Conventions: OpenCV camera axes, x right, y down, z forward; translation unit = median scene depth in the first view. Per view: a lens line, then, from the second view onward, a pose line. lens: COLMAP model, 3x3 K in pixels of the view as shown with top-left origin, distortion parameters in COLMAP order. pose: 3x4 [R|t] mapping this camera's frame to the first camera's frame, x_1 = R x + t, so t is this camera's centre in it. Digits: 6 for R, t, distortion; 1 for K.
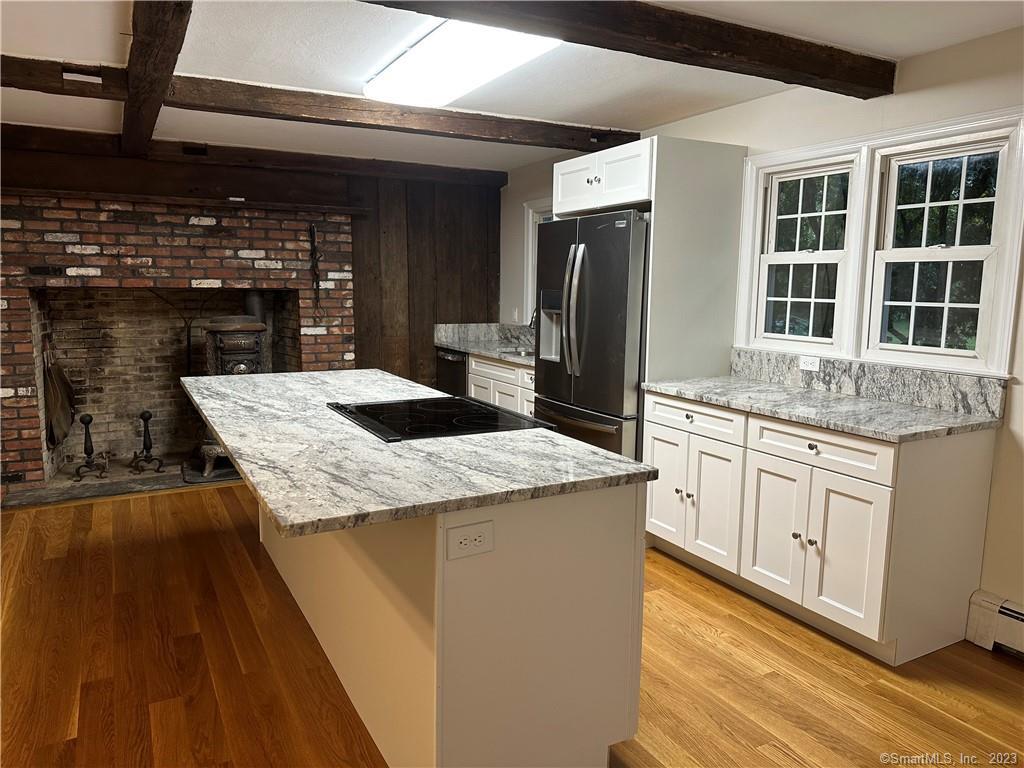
lens RADIAL K [[727.7, 0, 517.1], [0, 727.7, 389.8], [0, 0, 1]] dist [-0.005264, 0.001412]
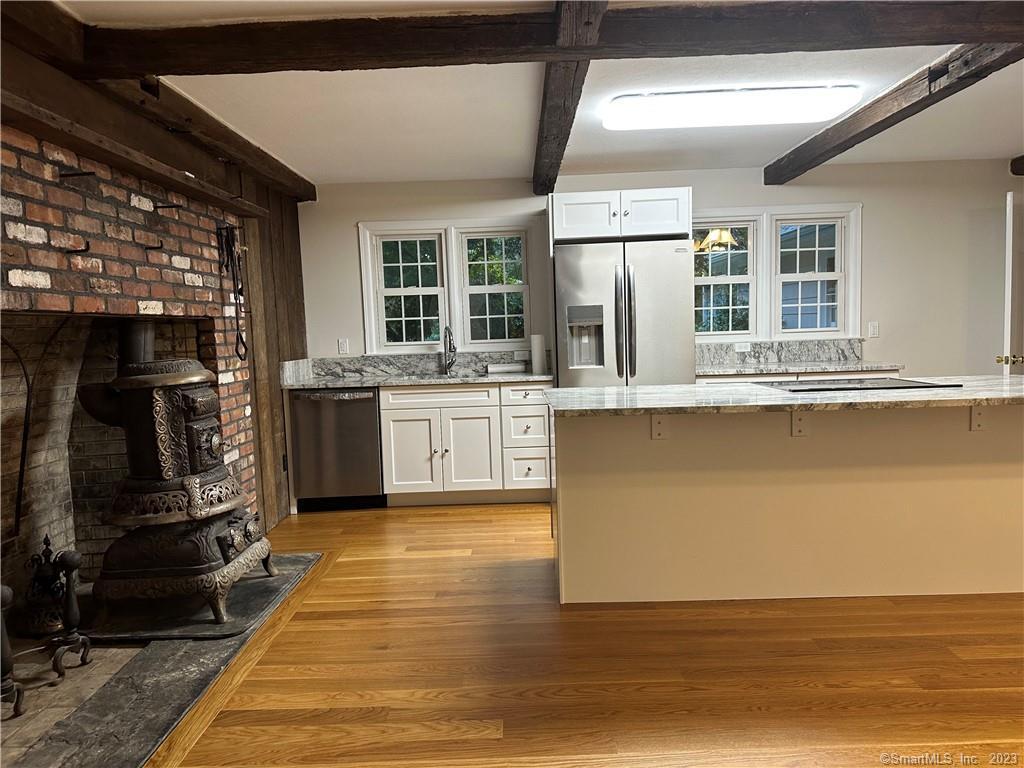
lens RADIAL K [[727.7, 0, 514.5], [0, 727.7, 383.3], [0, 0, 1]] dist [-0.005264, 0.001412]
pose [[0.480778, -0.095952, 0.871576, -1.124255], [0.165248, 0.986099, 0.017406, -0.064358], [-0.861130, 0.135658, 0.489951, 0.642514]]
